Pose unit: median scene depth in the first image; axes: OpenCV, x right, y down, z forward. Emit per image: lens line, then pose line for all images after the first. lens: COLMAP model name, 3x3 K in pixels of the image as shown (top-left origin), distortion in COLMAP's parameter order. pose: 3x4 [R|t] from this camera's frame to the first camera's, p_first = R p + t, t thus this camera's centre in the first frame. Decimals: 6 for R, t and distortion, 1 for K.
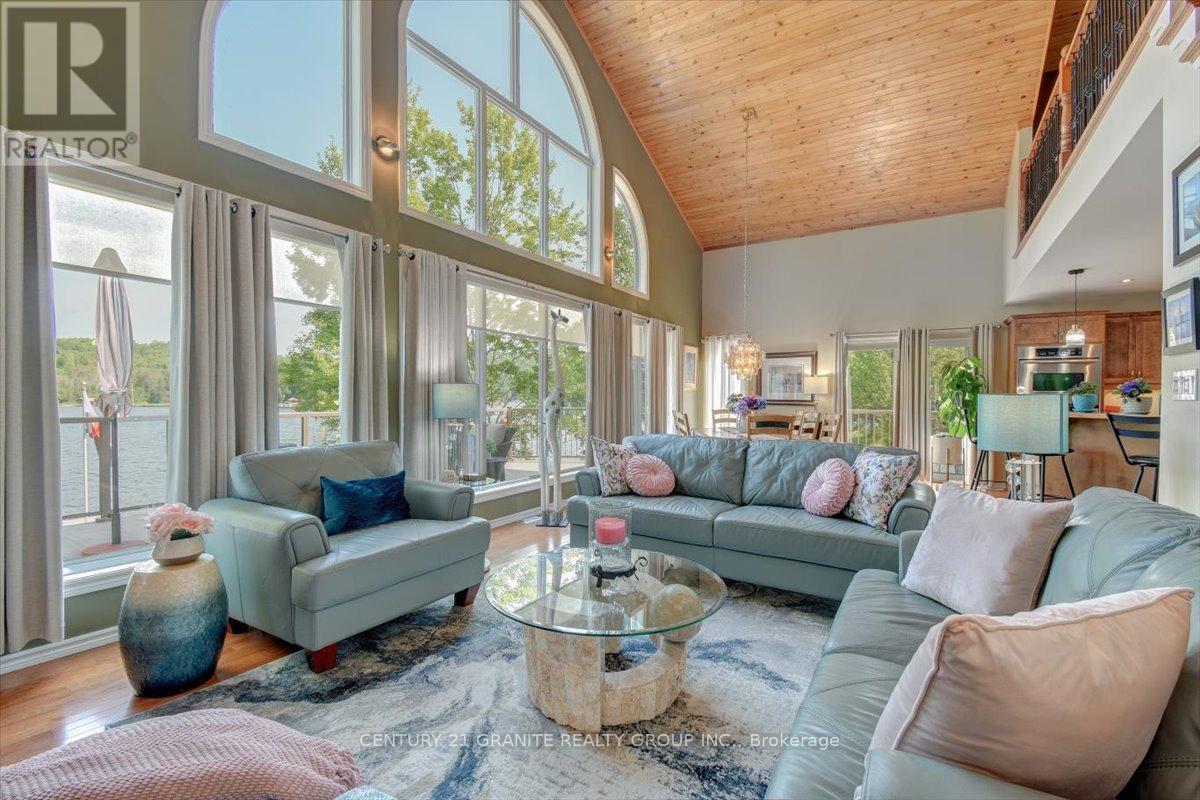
lens RADIAL K [[530.0, 0, 602.9], [0, 530.0, 402.9], [0, 0, 1]] dist [0.022562, -0.014822]
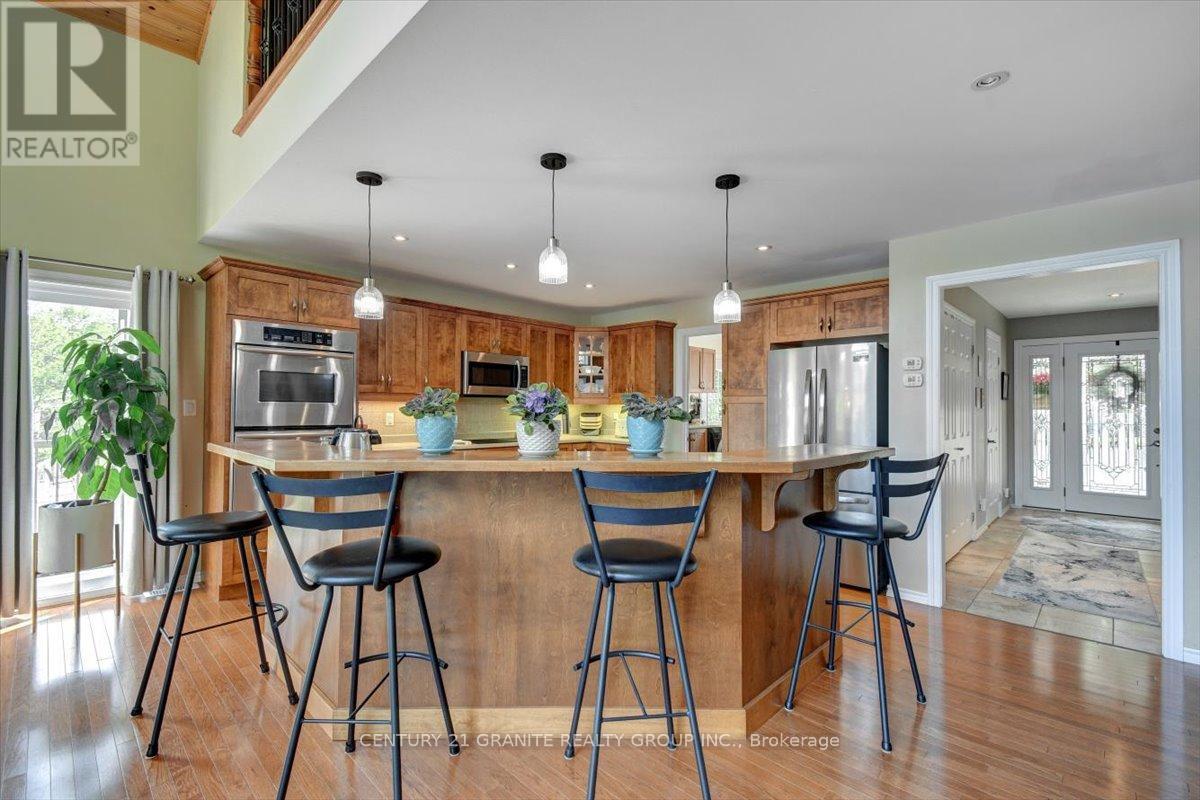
lens RADIAL K [[530.0, 0, 602.4], [0, 530.0, 404.7], [0, 0, 1]] dist [0.022562, -0.014822]
pose [[0.207069, 0.000738, 0.978326, 0.340456], [0.005589, 0.999983, -0.001937, -0.016758], [-0.978310, 0.005869, 0.207061, 0.543308]]
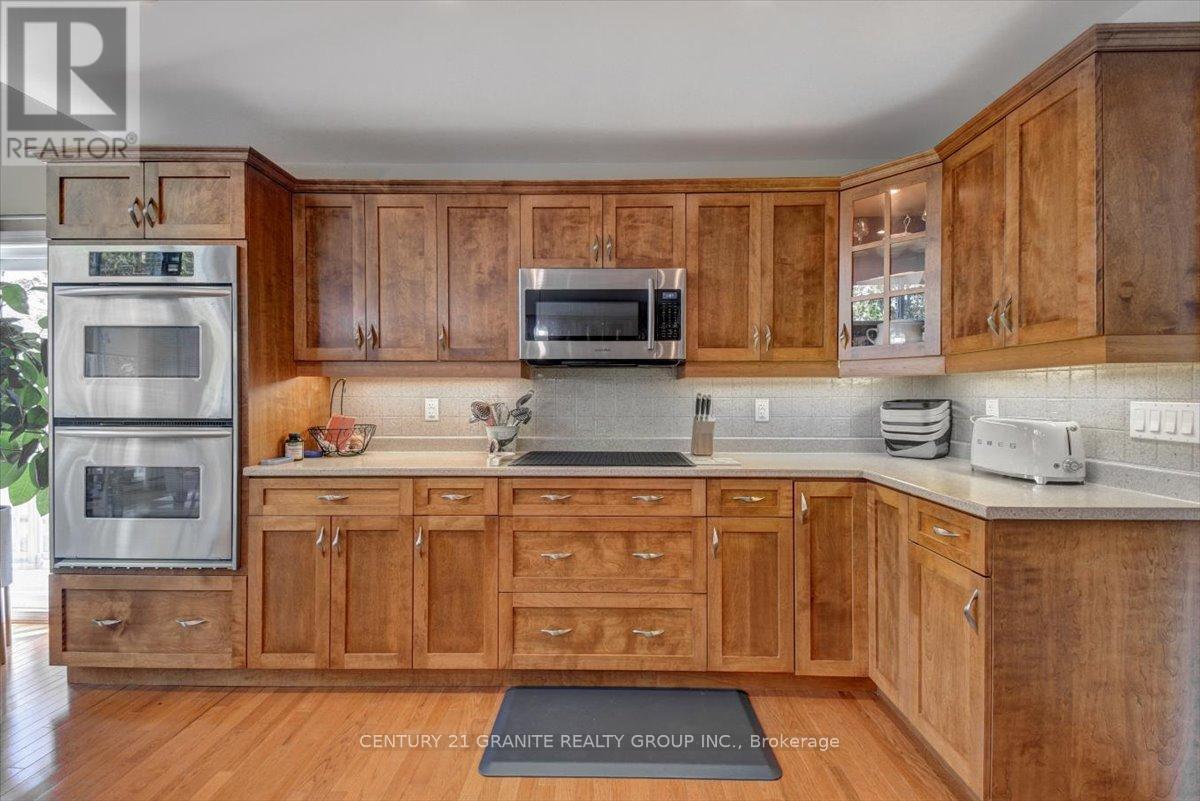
lens RADIAL K [[530.0, 0, 588.7], [0, 530.0, 403.1], [0, 0, 1]] dist [0.022562, -0.014822]
pose [[0.864076, -0.008290, 0.503293, 0.918079], [0.008388, 0.999963, 0.002070, -0.004063], [-0.503292, 0.002433, 0.864113, 0.553439]]
